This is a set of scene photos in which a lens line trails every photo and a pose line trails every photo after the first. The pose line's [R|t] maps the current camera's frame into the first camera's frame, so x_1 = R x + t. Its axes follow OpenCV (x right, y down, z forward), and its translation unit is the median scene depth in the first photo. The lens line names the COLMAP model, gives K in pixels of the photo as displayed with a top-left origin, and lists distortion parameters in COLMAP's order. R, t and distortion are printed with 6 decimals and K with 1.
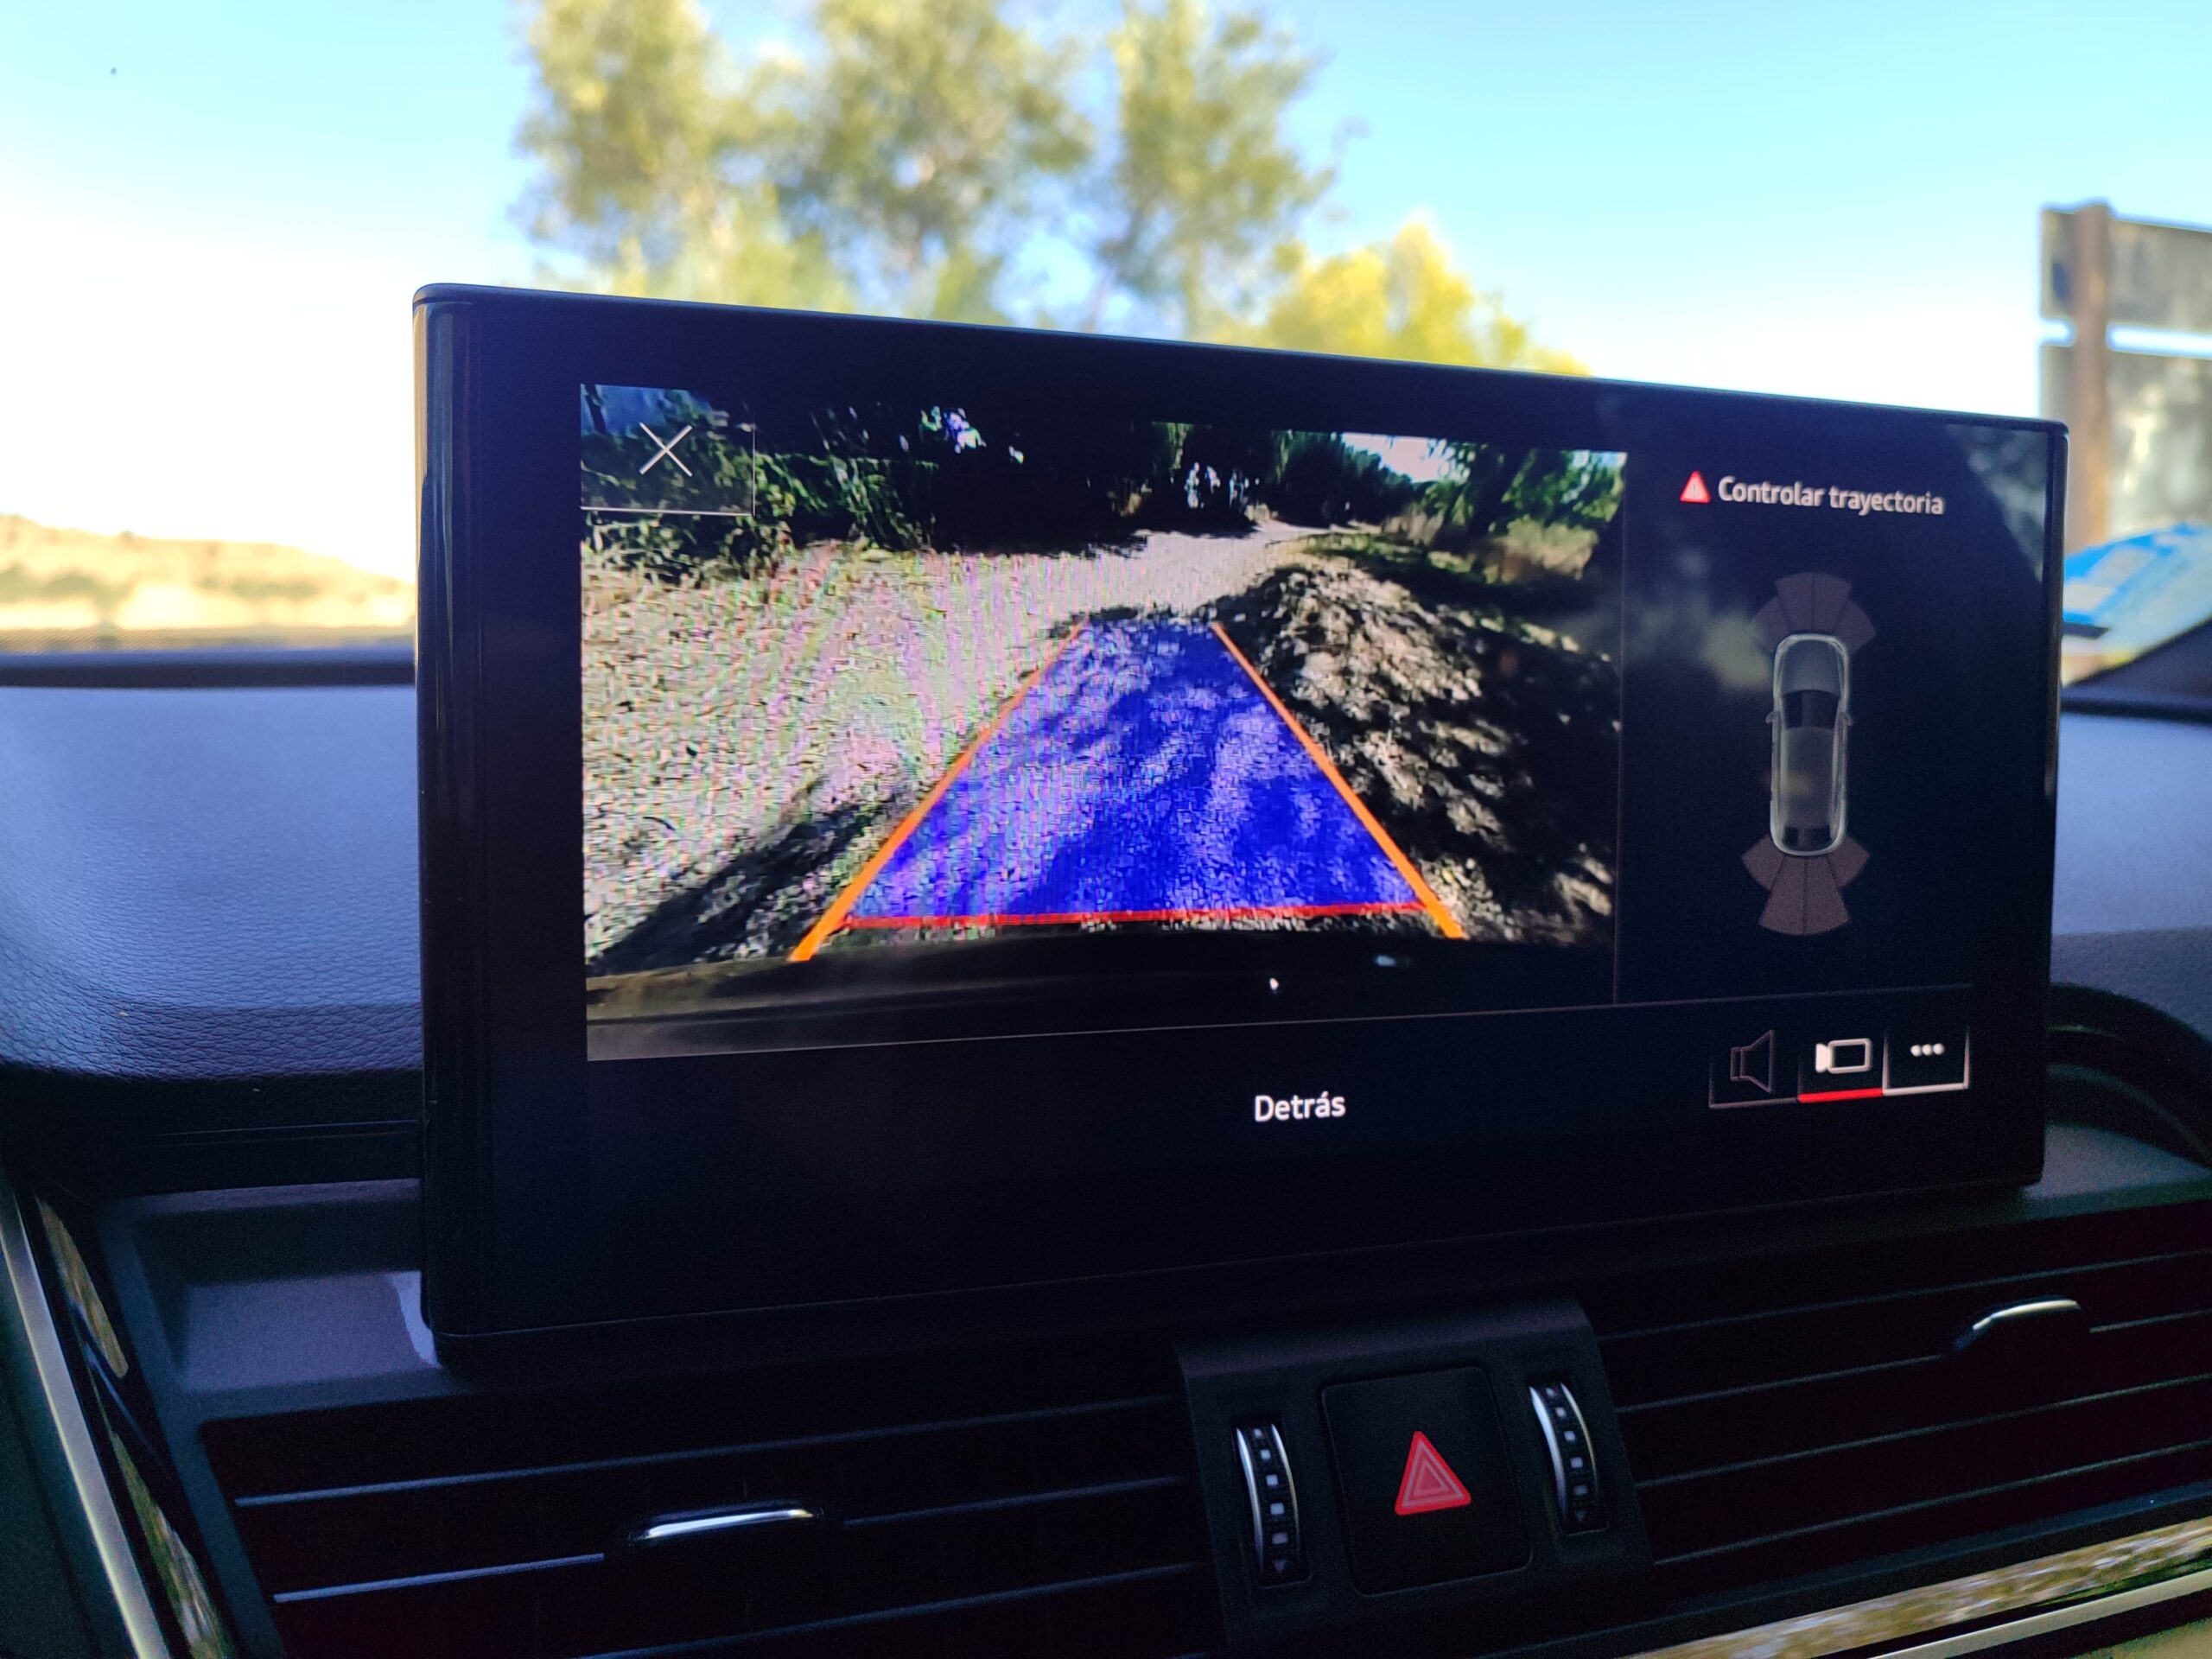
lens RADIAL K [[1614.0, 0, 1140.8], [0, 1614.0, 919.9], [0, 0, 1]] dist [0.021106, -0.022084]
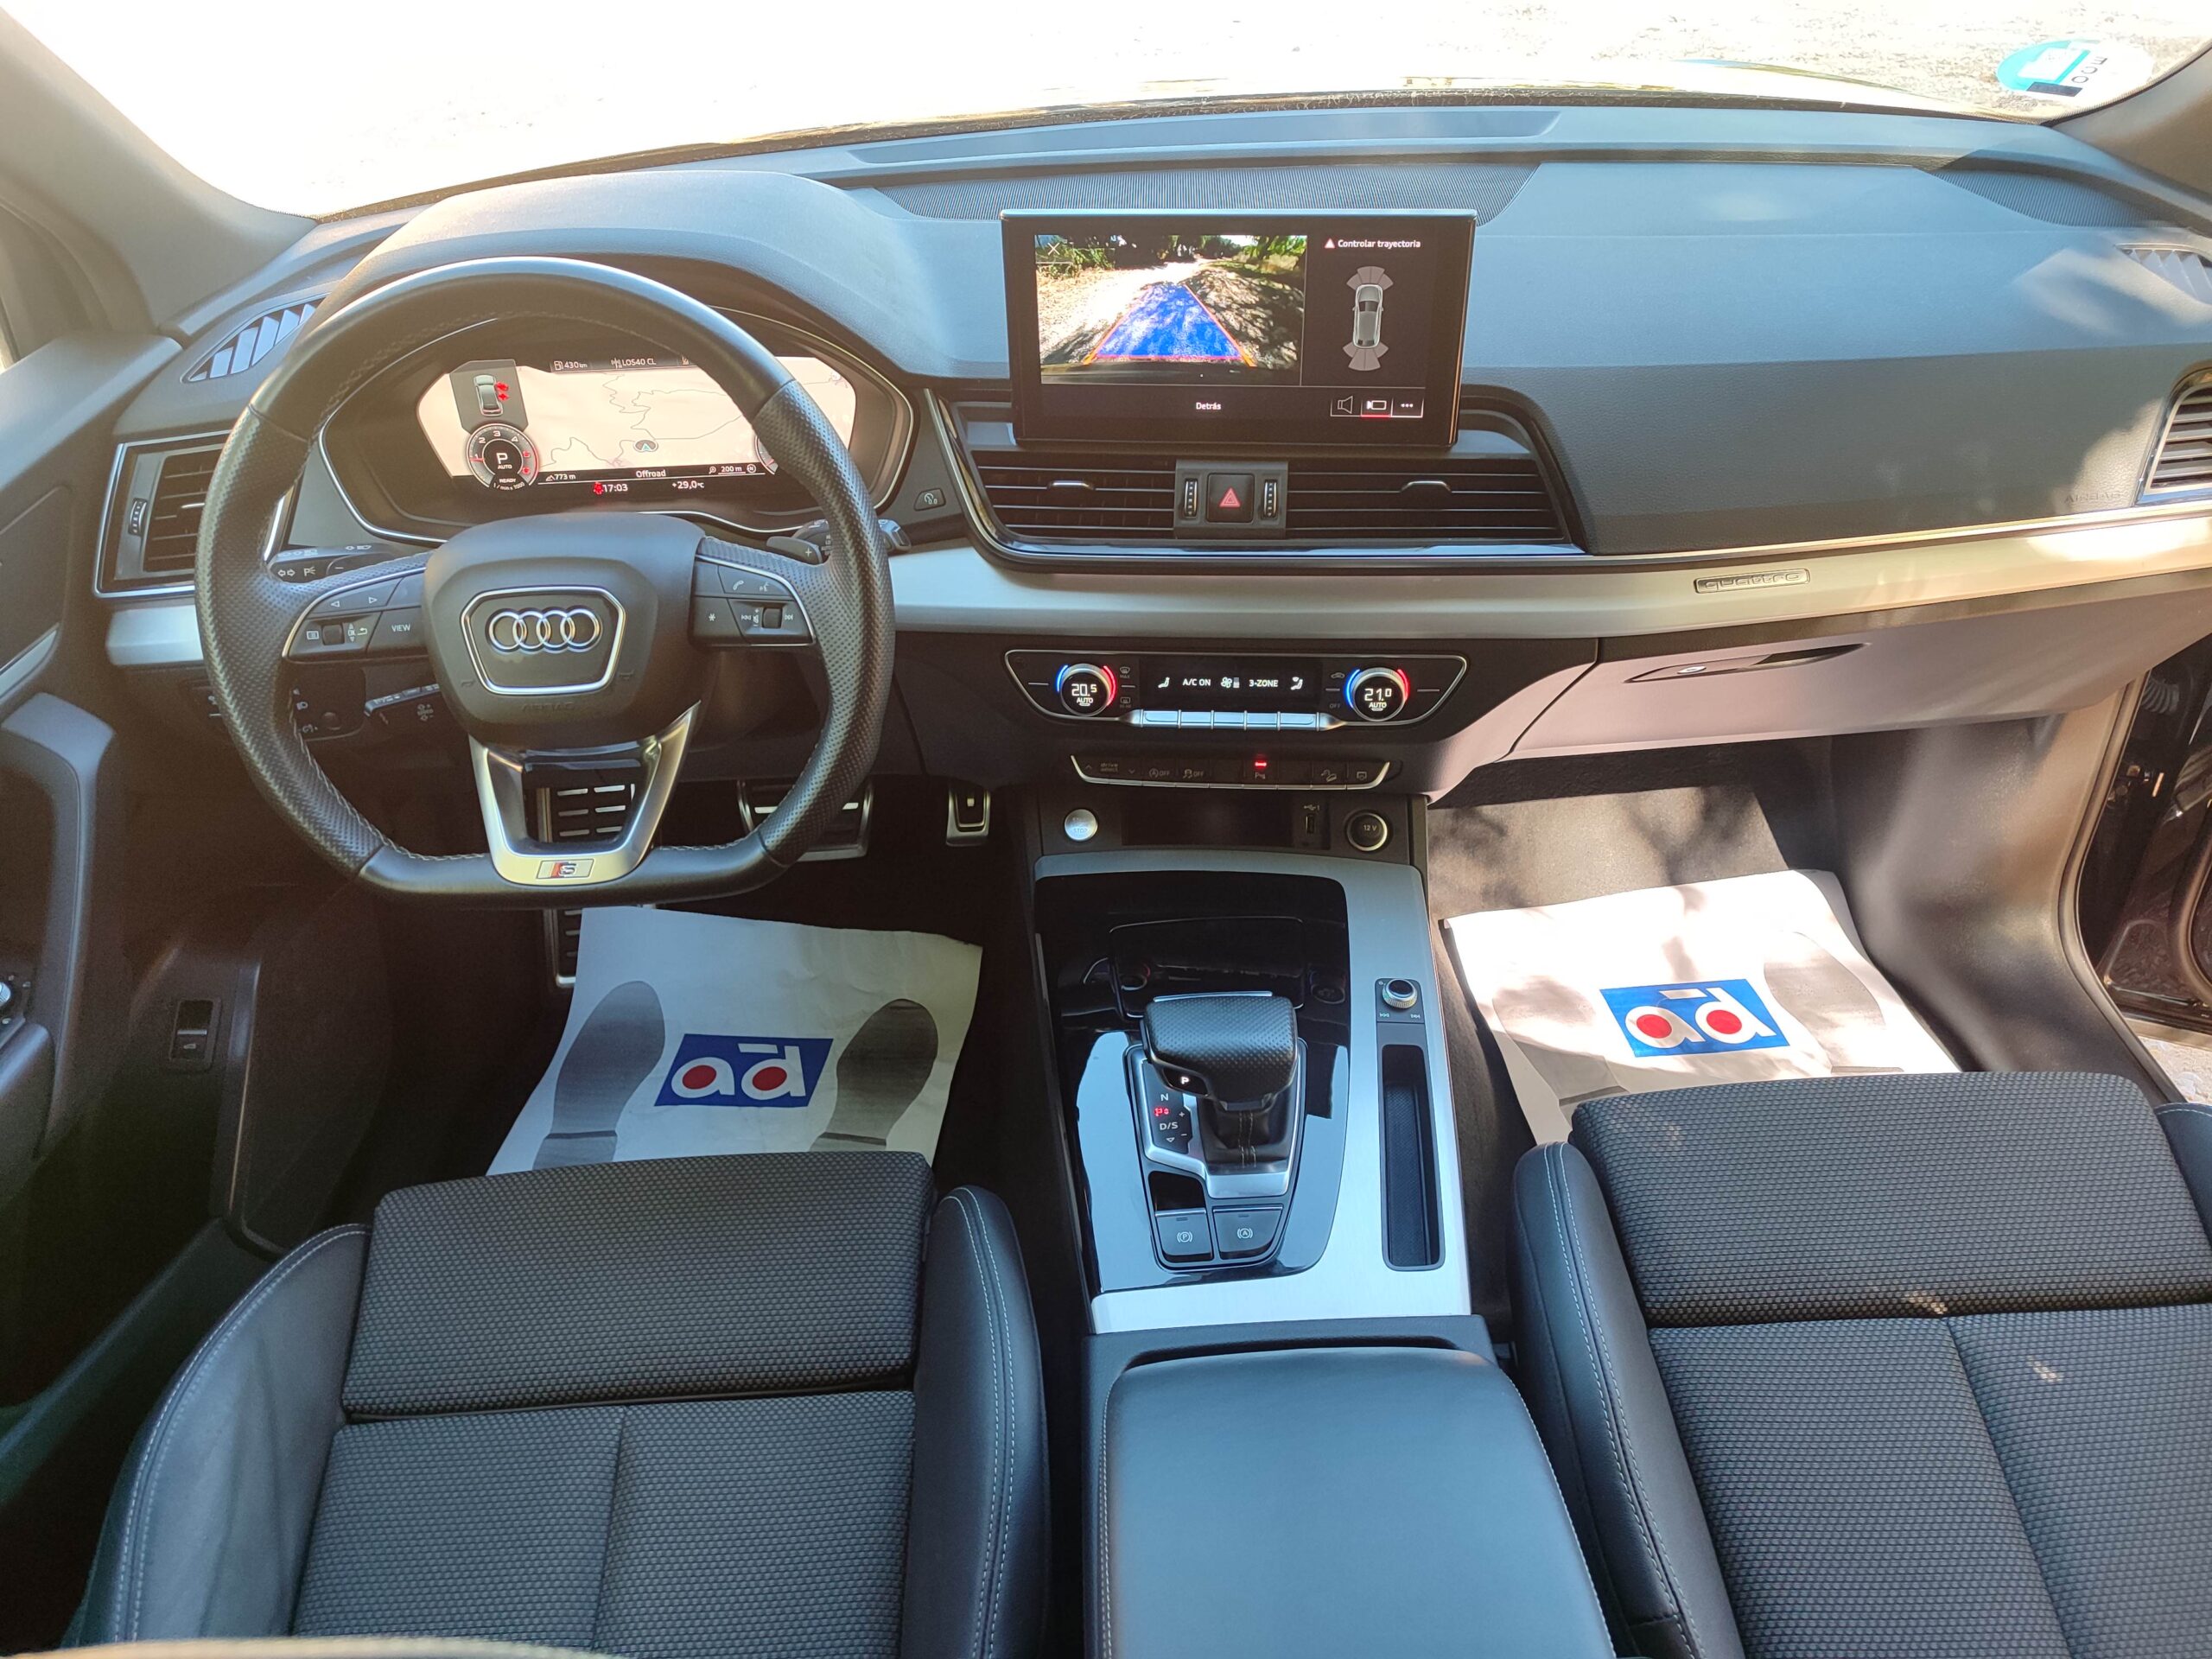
lens RADIAL K [[1614.0, 0, 1104.4], [0, 1614.0, 826.5], [0, 0, 1]] dist [0.021106, -0.022084]
pose [[0.903380, 0.224479, -0.365396, 1.599028], [-0.017635, 0.870779, 0.491358, -0.960043], [0.428478, -0.437439, 0.790603, -2.791629]]
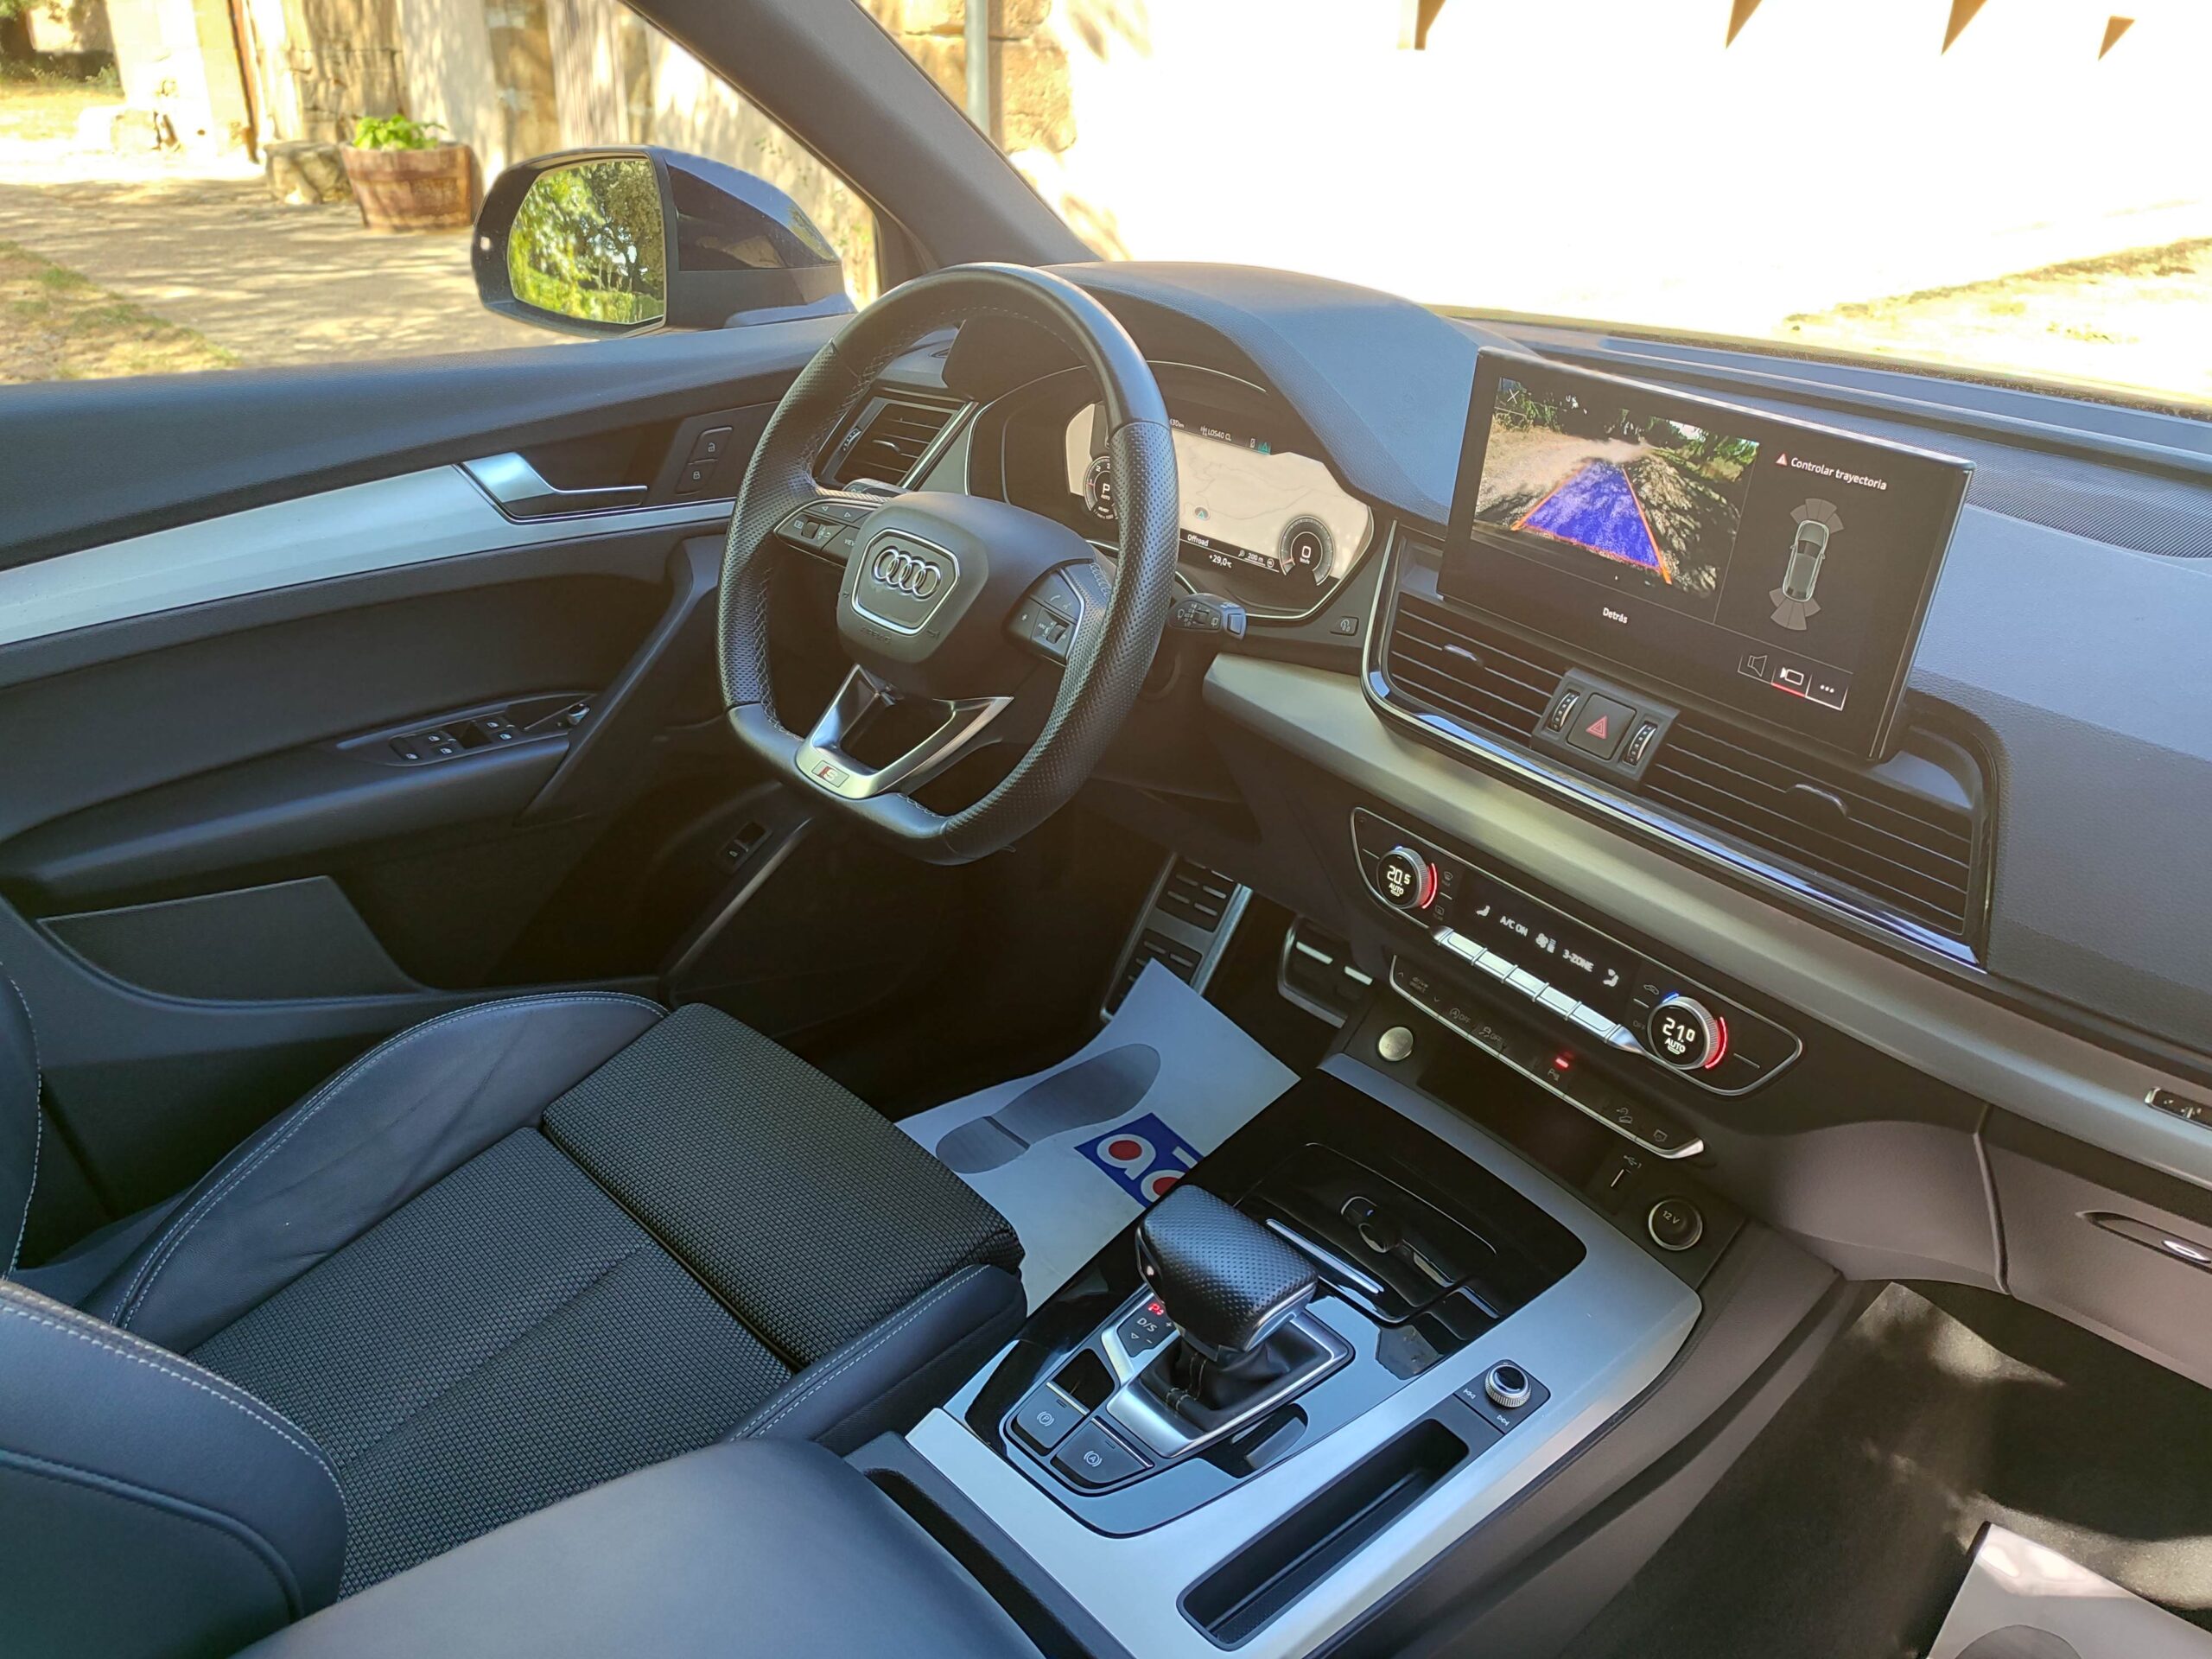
lens RADIAL K [[1614.0, 0, 1107.6], [0, 1614.0, 817.3], [0, 0, 1]] dist [0.021106, -0.022084]
pose [[0.293208, 0.432730, -0.852510, 2.910366], [-0.165526, 0.901213, 0.400521, -0.694537], [0.941610, 0.023676, 0.335871, -1.145585]]
